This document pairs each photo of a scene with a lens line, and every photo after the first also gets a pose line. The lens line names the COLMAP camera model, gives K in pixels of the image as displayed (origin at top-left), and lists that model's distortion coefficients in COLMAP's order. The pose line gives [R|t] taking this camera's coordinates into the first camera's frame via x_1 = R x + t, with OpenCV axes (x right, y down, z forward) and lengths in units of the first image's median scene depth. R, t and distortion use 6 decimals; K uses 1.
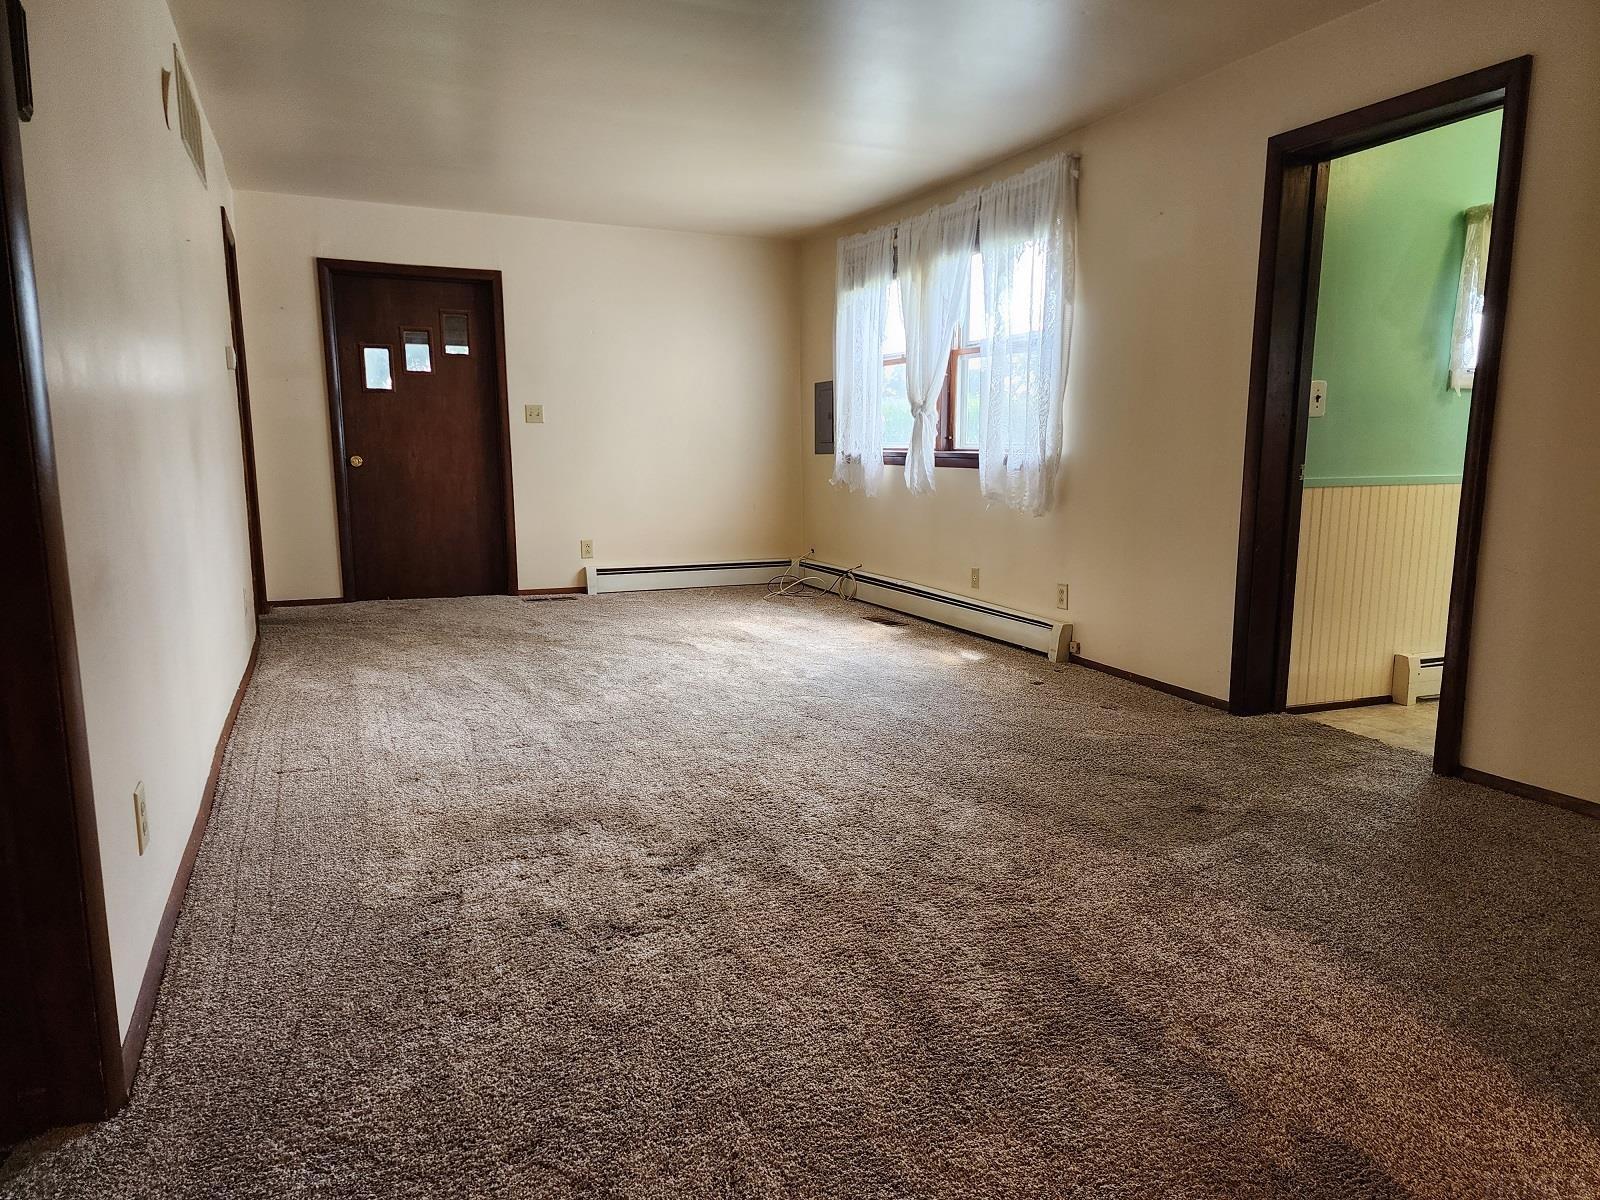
lens RADIAL K [[1054.7, 0, 802.7], [0, 1054.7, 605.8], [0, 0, 1]] dist [0.076777, -0.067032]
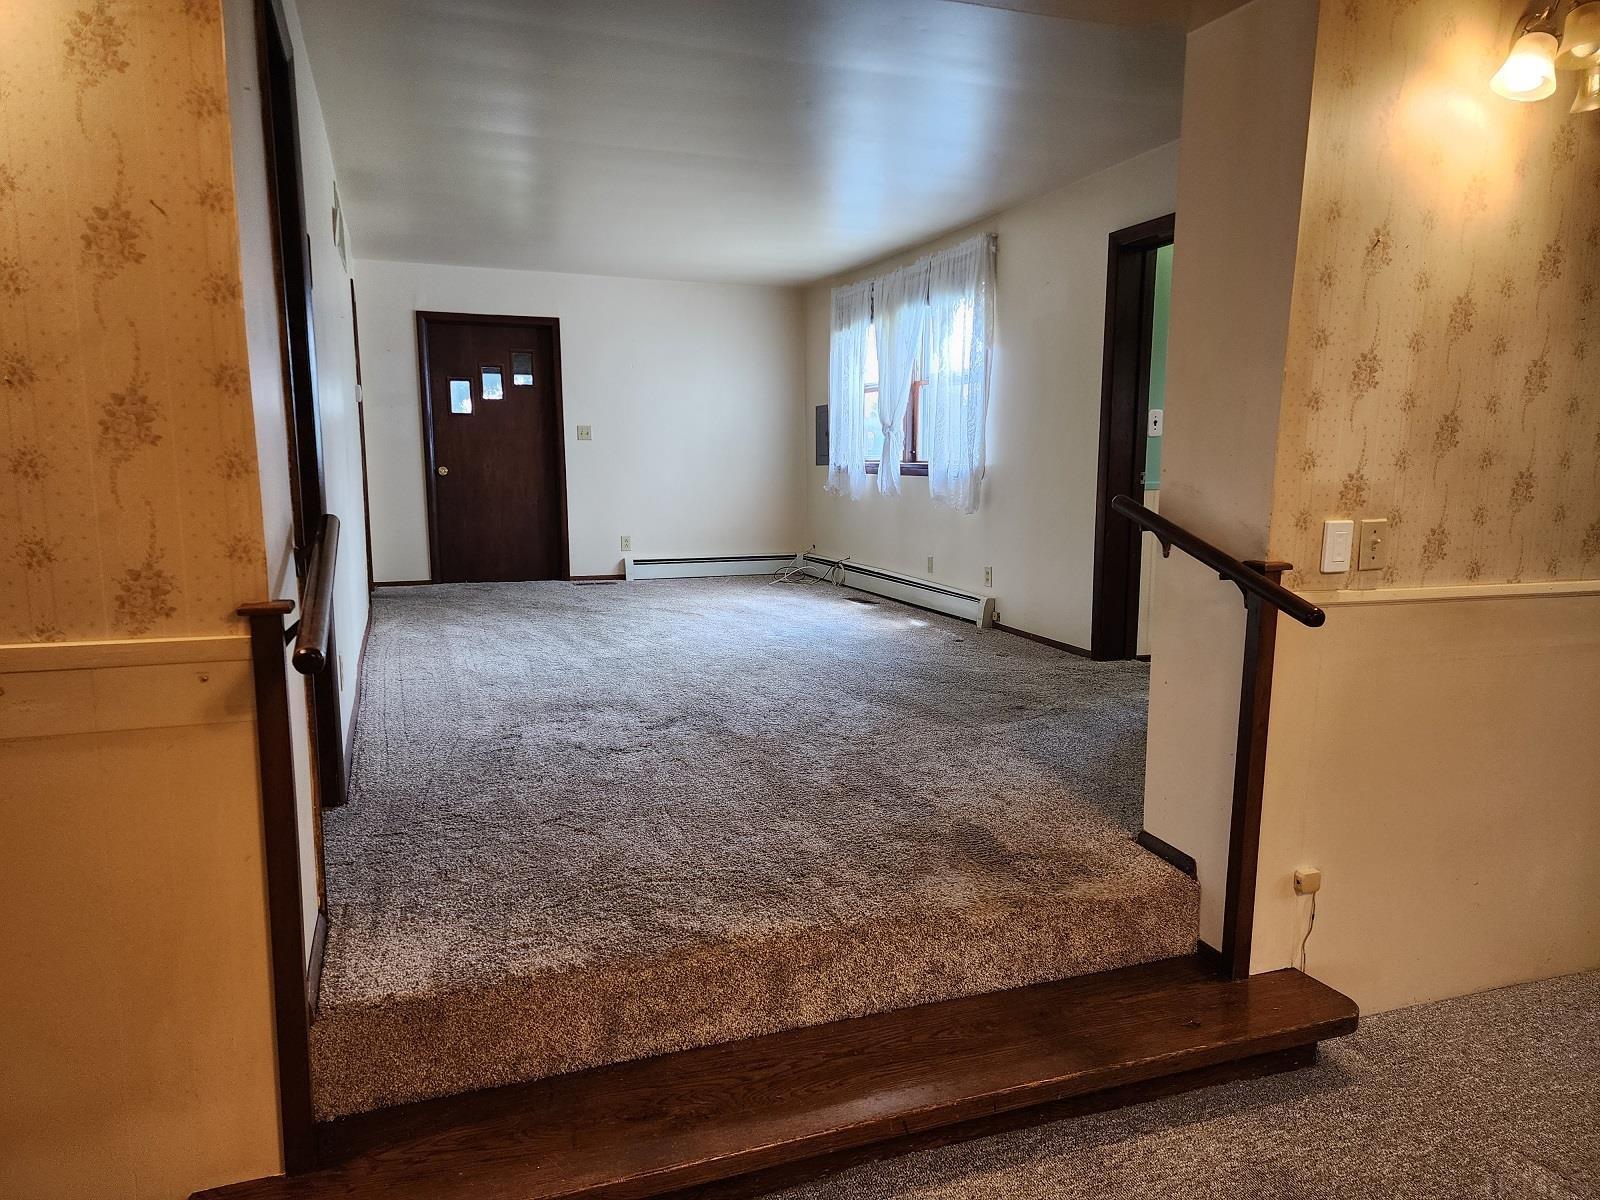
lens RADIAL K [[1054.7, 0, 802.7], [0, 1054.7, 605.8], [0, 0, 1]] dist [0.076777, -0.067032]
pose [[0.998463, 0.007555, -0.054904, 0.092545], [-0.008234, 0.999892, -0.012145, 0.043720], [0.054806, 0.012578, 0.998418, -0.280377]]
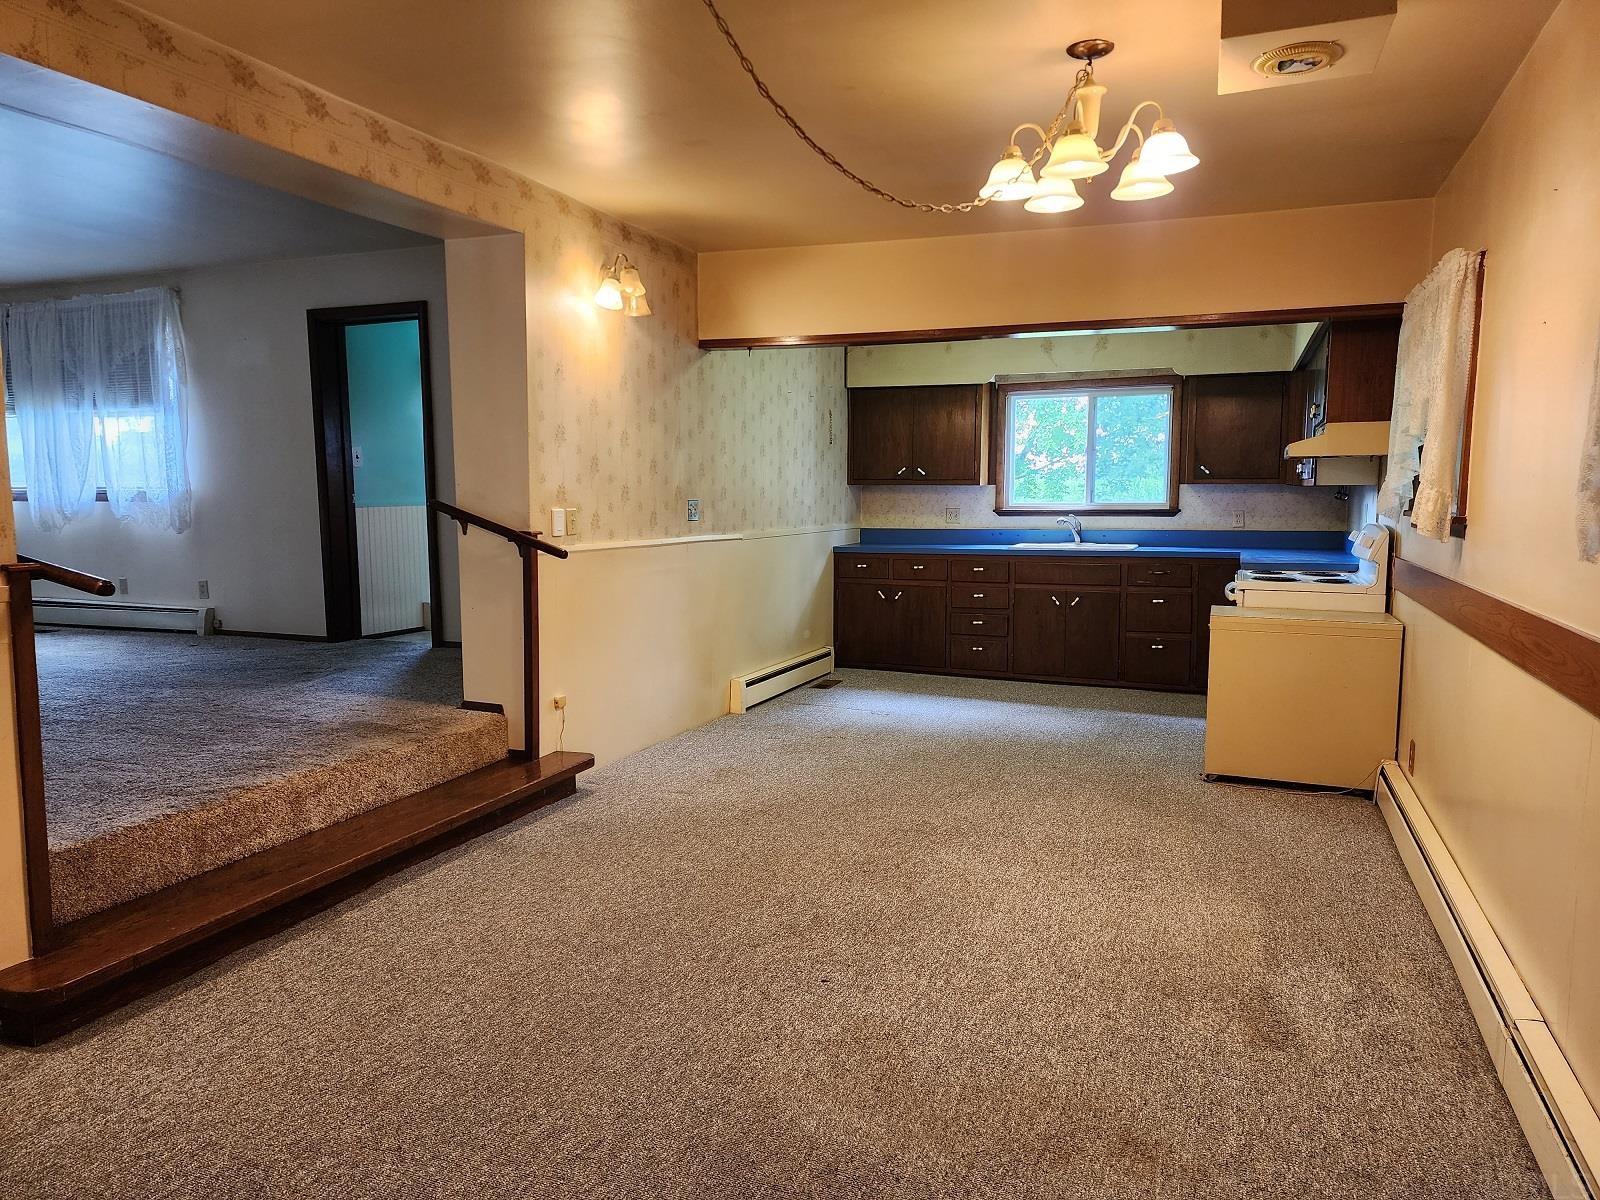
lens RADIAL K [[1054.7, 0, 802.7], [0, 1054.7, 605.8], [0, 0, 1]] dist [0.076777, -0.067032]
pose [[0.710004, -0.084841, 0.699068, -0.193061], [0.116766, 0.993158, 0.001939, 0.103991], [-0.694449, 0.080251, 0.715052, -0.589194]]
